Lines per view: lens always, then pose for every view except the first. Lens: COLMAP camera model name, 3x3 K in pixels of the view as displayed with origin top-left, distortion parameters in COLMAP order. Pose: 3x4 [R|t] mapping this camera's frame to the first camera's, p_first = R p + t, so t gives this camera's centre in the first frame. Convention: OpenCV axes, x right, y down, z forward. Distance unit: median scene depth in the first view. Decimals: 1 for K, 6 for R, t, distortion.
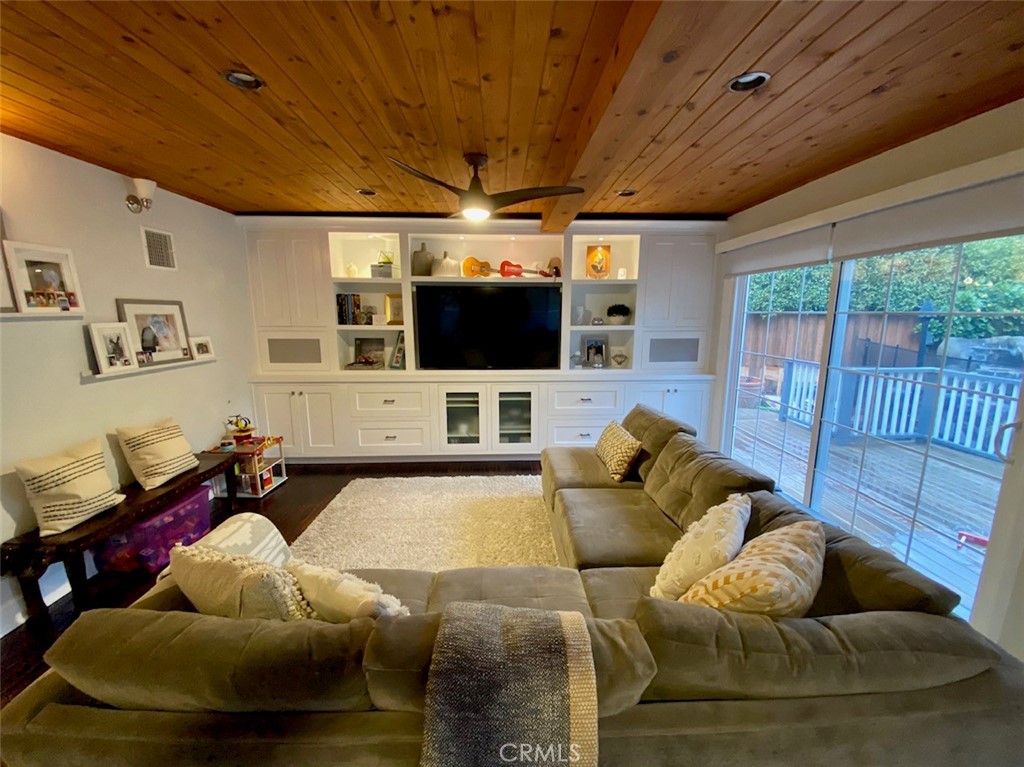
lens RADIAL K [[411.7, 0, 517.6], [0, 411.7, 388.5], [0, 0, 1]] dist [0.024265, -0.022581]
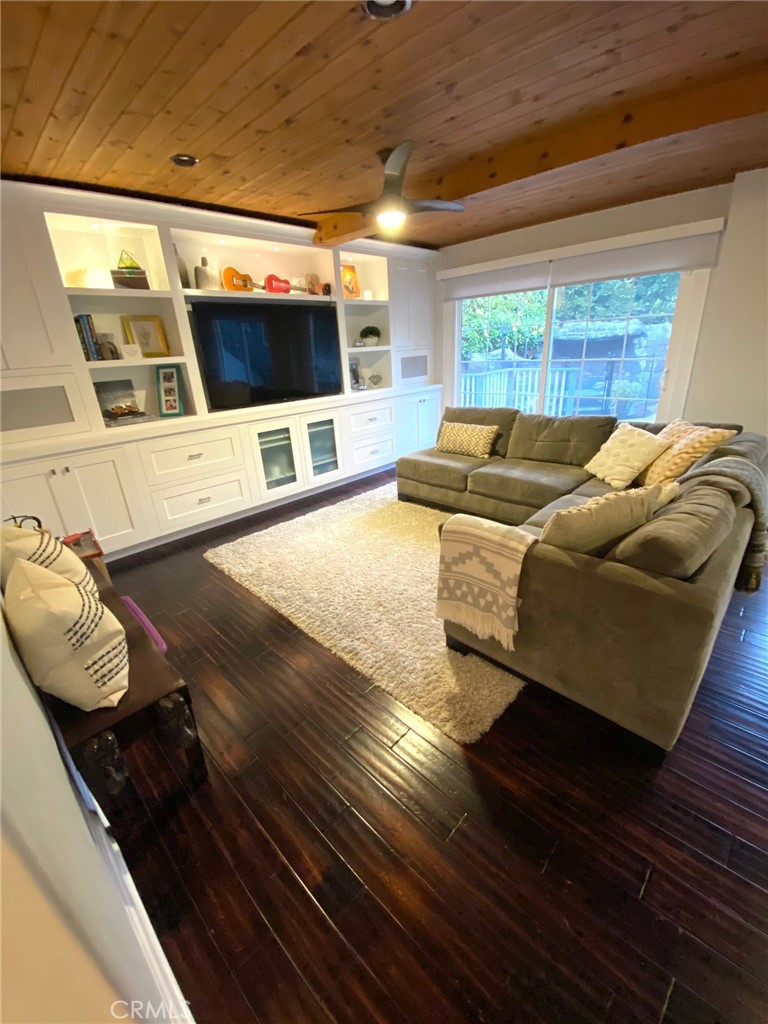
lens RADIAL K [[411.7, 0, 392.2], [0, 411.7, 514.4], [0, 0, 1]] dist [0.024265, -0.022581]
pose [[0.728593, -0.294481, 0.618412, -0.556319], [0.169581, 0.952306, 0.253684, 0.000029], [-0.663623, -0.079961, 0.743782, 0.125097]]
